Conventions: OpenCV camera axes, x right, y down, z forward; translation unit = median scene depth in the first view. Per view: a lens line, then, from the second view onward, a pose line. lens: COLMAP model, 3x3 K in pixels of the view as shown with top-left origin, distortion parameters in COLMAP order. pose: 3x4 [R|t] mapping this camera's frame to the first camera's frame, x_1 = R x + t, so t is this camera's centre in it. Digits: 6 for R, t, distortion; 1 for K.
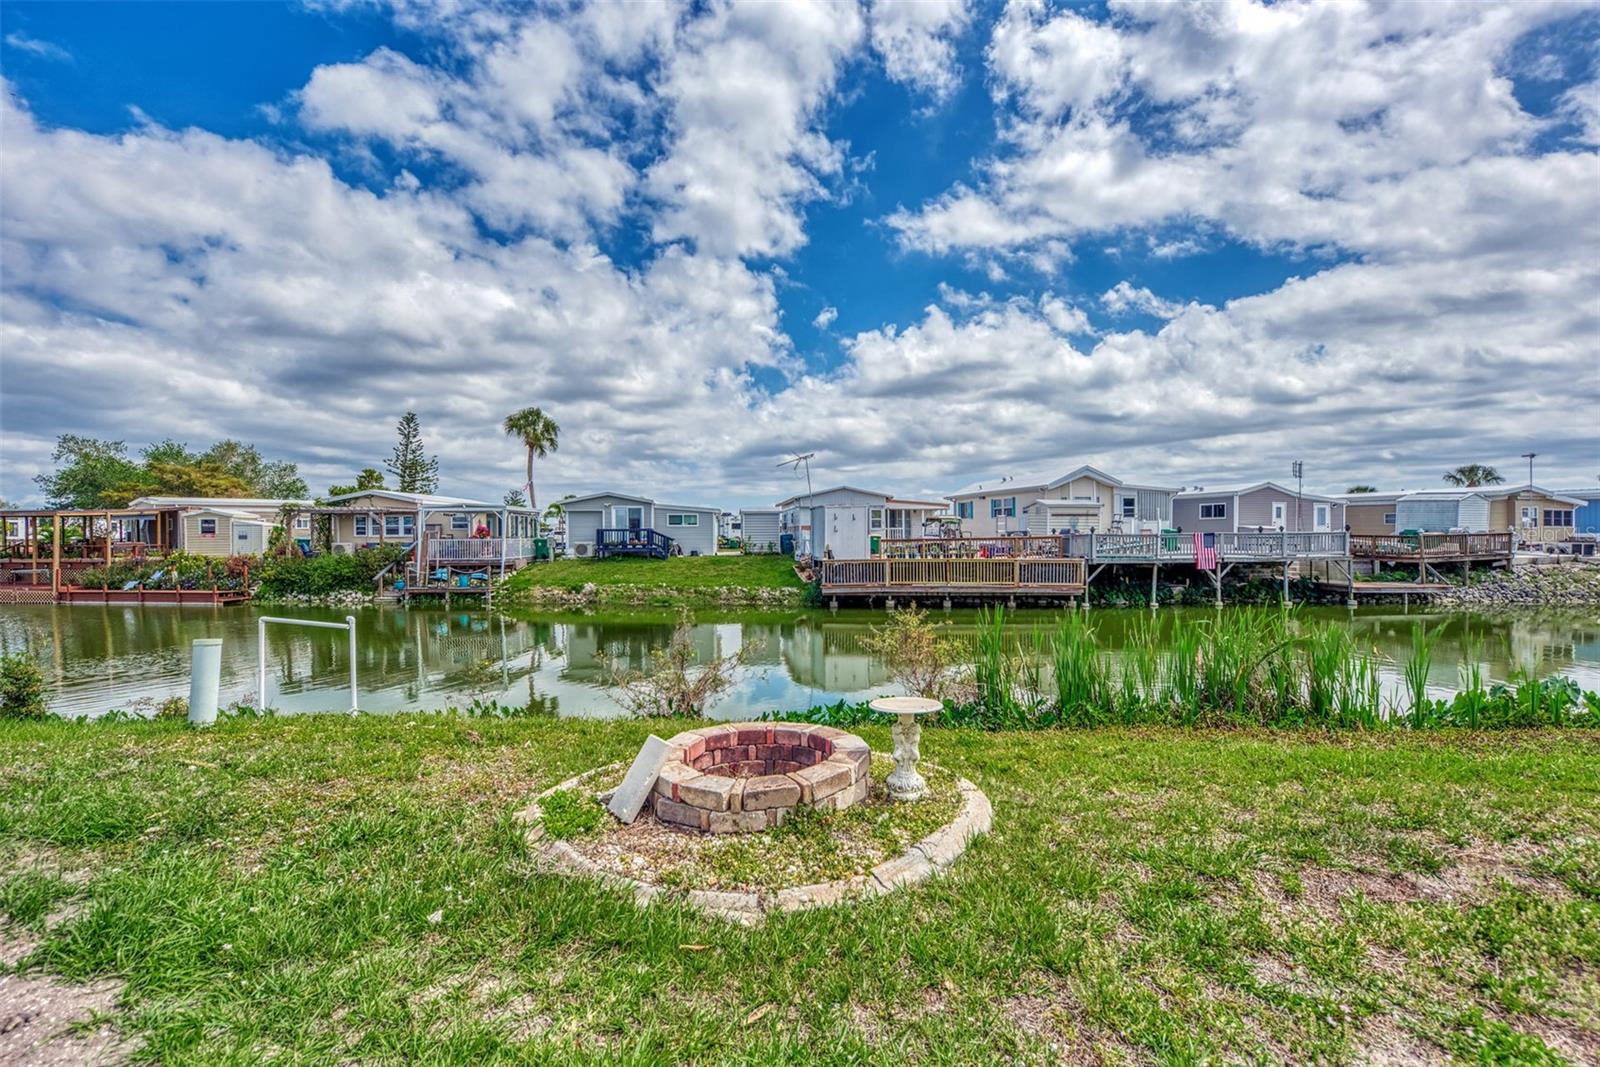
lens RADIAL K [[664.5, 0, 761.8], [0, 664.5, 510.4], [0, 0, 1]] dist [0.032764, -0.002957]
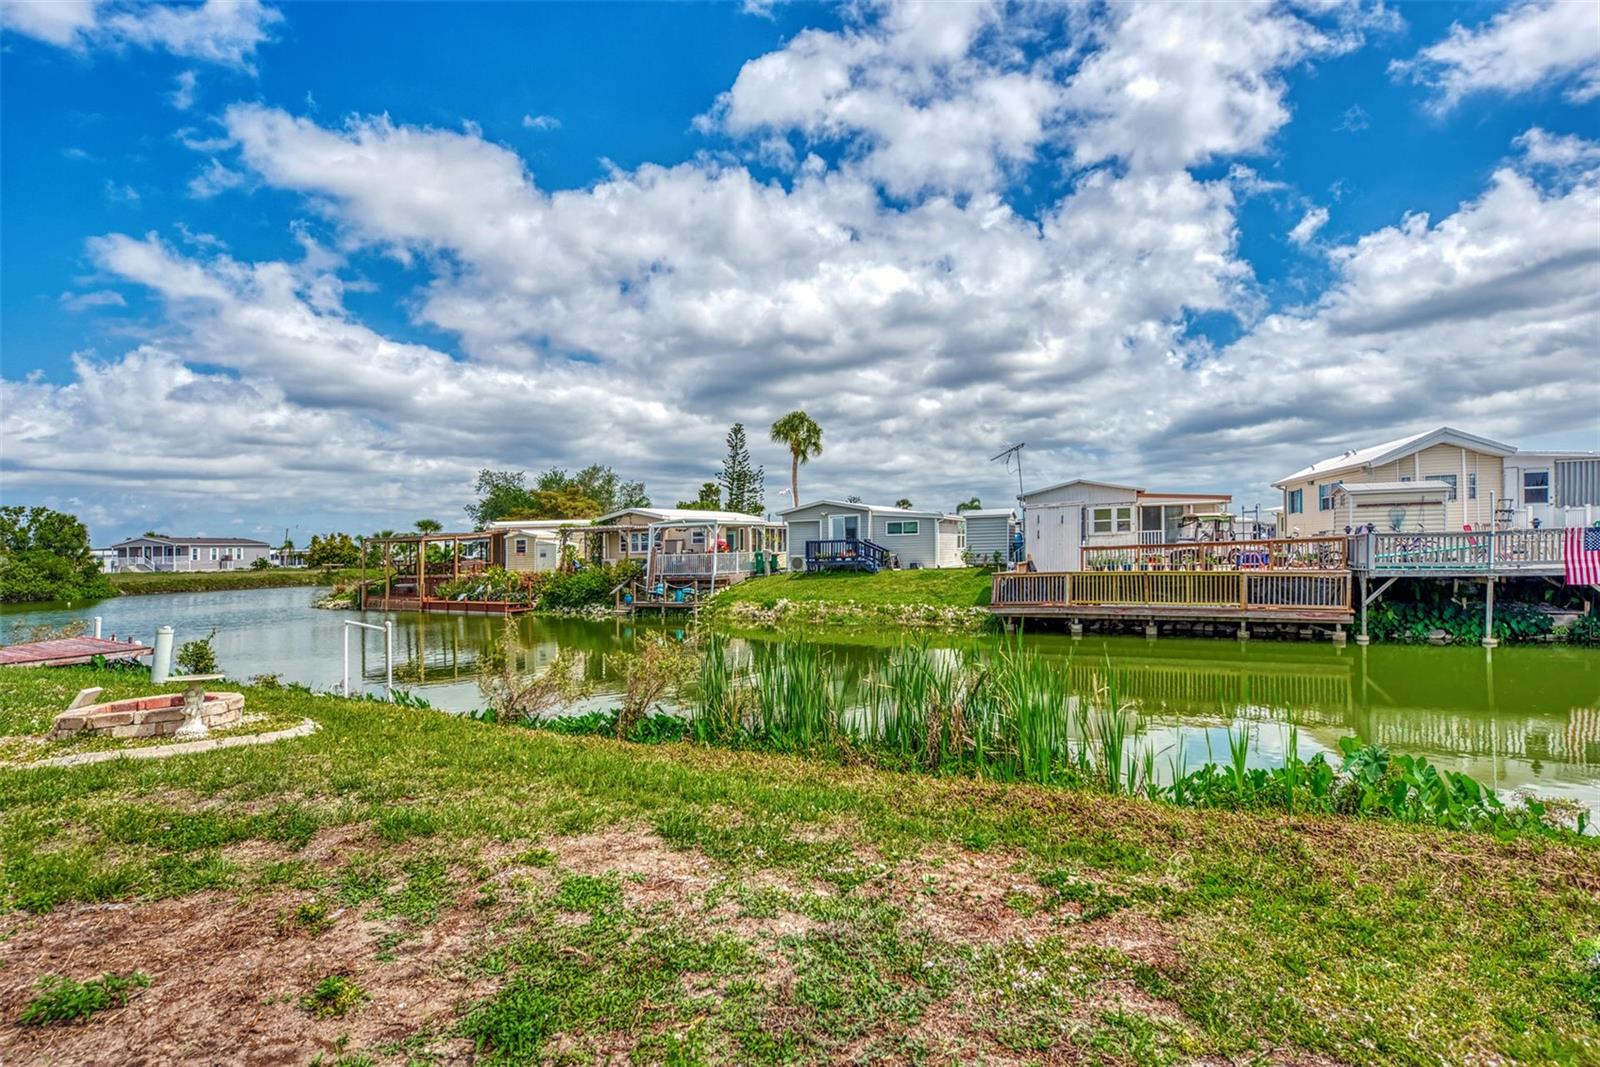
lens RADIAL K [[828.4, 0, 891.2], [0, 828.4, 521.0], [0, 0, 1]] dist [0.045947, -0.000517]
pose [[0.894868, -0.033368, -0.445081, 0.102963], [0.039485, 0.999210, 0.004476, -0.000125], [0.444580, -0.021580, 0.895479, 0.005409]]
